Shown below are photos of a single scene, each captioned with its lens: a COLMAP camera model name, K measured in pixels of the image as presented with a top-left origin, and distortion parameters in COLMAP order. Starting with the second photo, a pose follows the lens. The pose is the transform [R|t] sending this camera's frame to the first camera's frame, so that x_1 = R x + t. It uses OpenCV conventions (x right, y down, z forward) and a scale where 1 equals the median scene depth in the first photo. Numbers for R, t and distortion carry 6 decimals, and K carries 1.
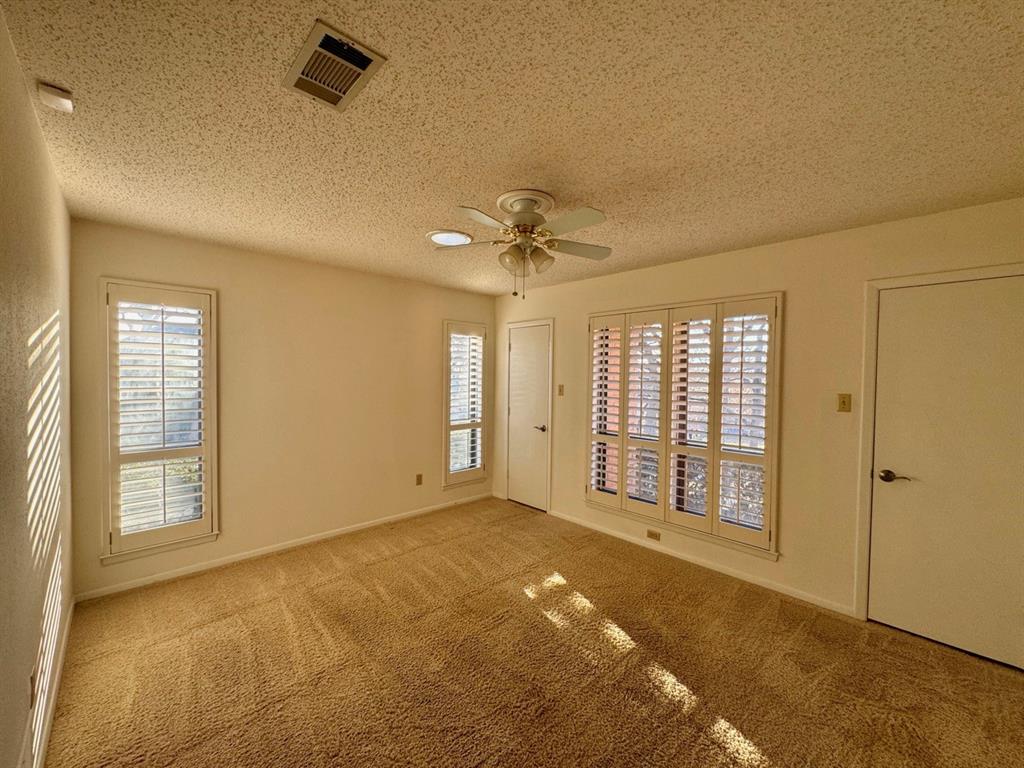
lens RADIAL K [[410.5, 0, 508.2], [0, 410.5, 376.9], [0, 0, 1]] dist [-0.013602, 0.000524]
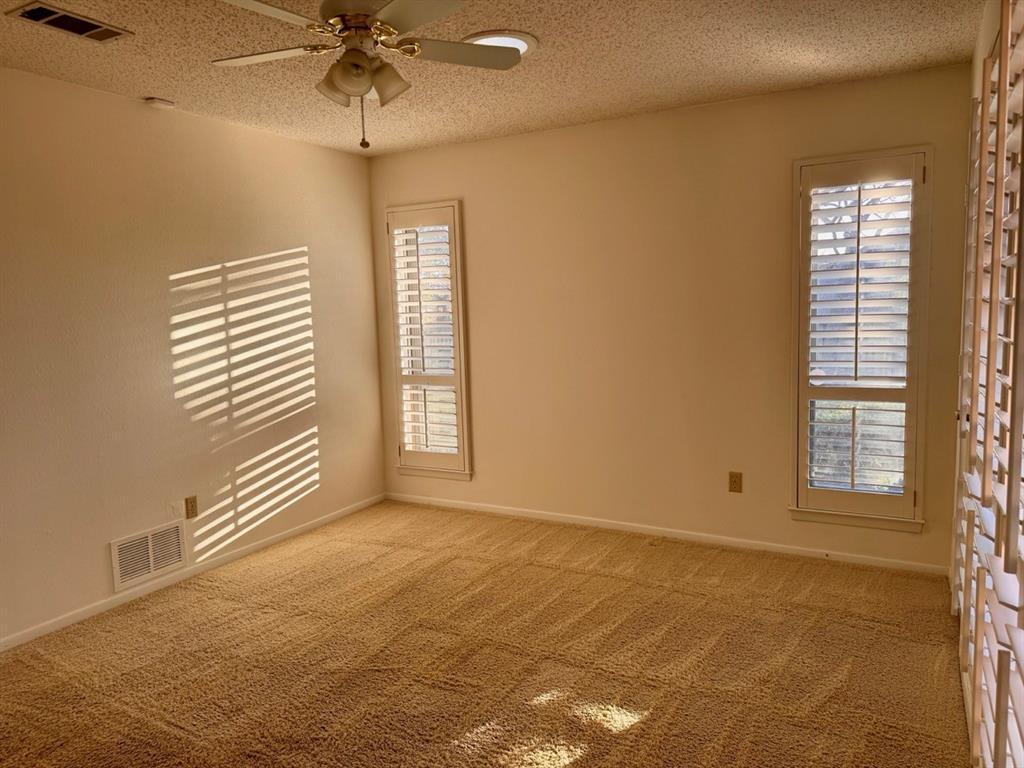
lens RADIAL K [[725.5, 0, 512.7], [0, 725.5, 386.5], [0, 0, 1]] dist [0.031290, -0.046167]
pose [[0.294820, 0.109085, -0.949306, 0.867672], [0.041906, 0.991031, 0.126894, -0.008241], [0.954633, -0.077192, 0.287604, 0.669329]]
